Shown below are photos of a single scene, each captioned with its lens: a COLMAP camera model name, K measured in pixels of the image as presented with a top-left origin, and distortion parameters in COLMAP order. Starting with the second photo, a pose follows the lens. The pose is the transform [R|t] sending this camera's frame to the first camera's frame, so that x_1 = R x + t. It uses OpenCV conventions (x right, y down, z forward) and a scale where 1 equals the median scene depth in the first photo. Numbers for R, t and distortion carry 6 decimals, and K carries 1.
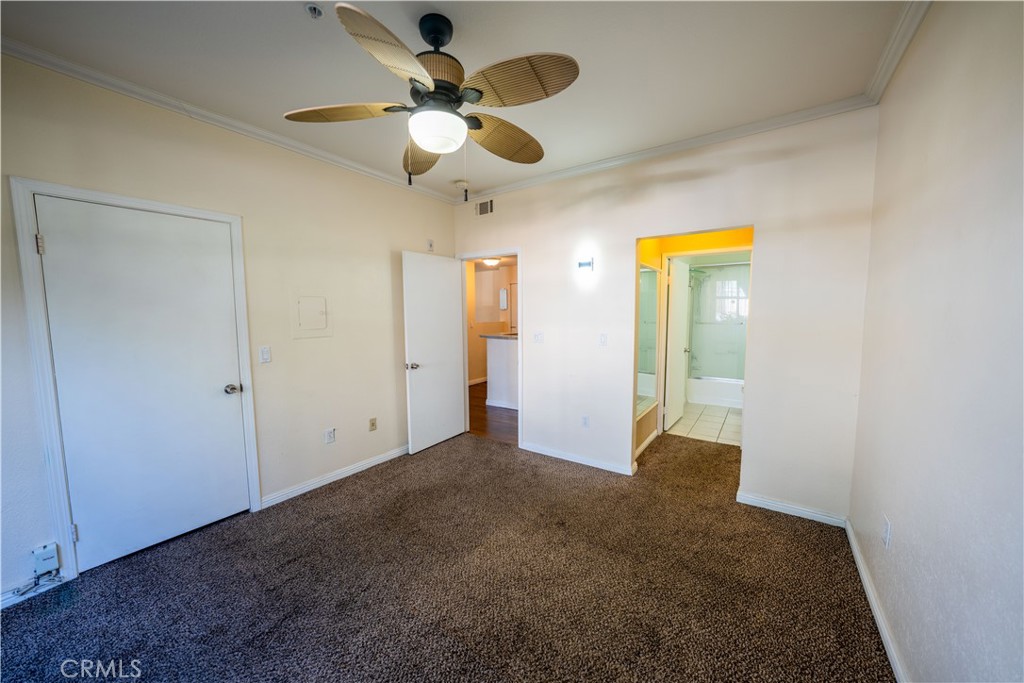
lens RADIAL K [[364.7, 0, 509.9], [0, 364.7, 342.6], [0, 0, 1]] dist [-0.021436, 0.004093]
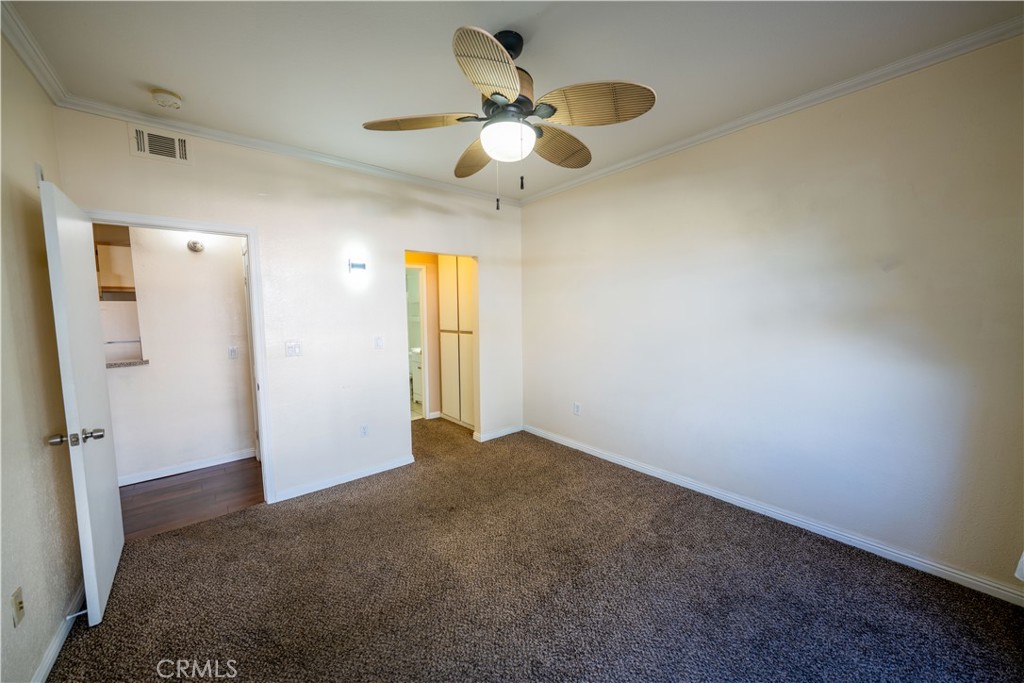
lens RADIAL K [[364.7, 0, 516.7], [0, 364.7, 342.7], [0, 0, 1]] dist [-0.021436, 0.004093]
pose [[0.246324, -0.077988, 0.966045, -0.646146], [0.094726, 0.993922, 0.056085, -0.030761], [-0.964547, 0.077695, 0.252215, 0.390335]]
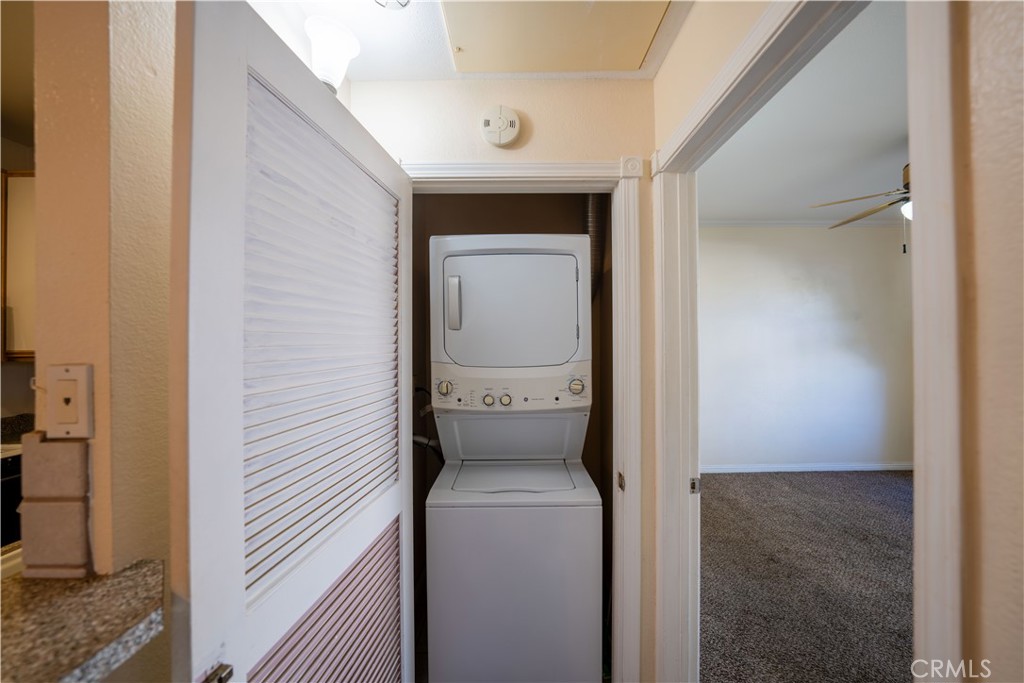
lens RADIAL K [[364.7, 0, 512.8], [0, 364.7, 336.6], [0, 0, 1]] dist [-0.021436, 0.004093]
pose [[-0.536627, 0.016970, 0.843649, -0.250843], [0.102197, 0.993745, 0.045017, -0.186953], [-0.837608, 0.110376, -0.535005, 1.636223]]
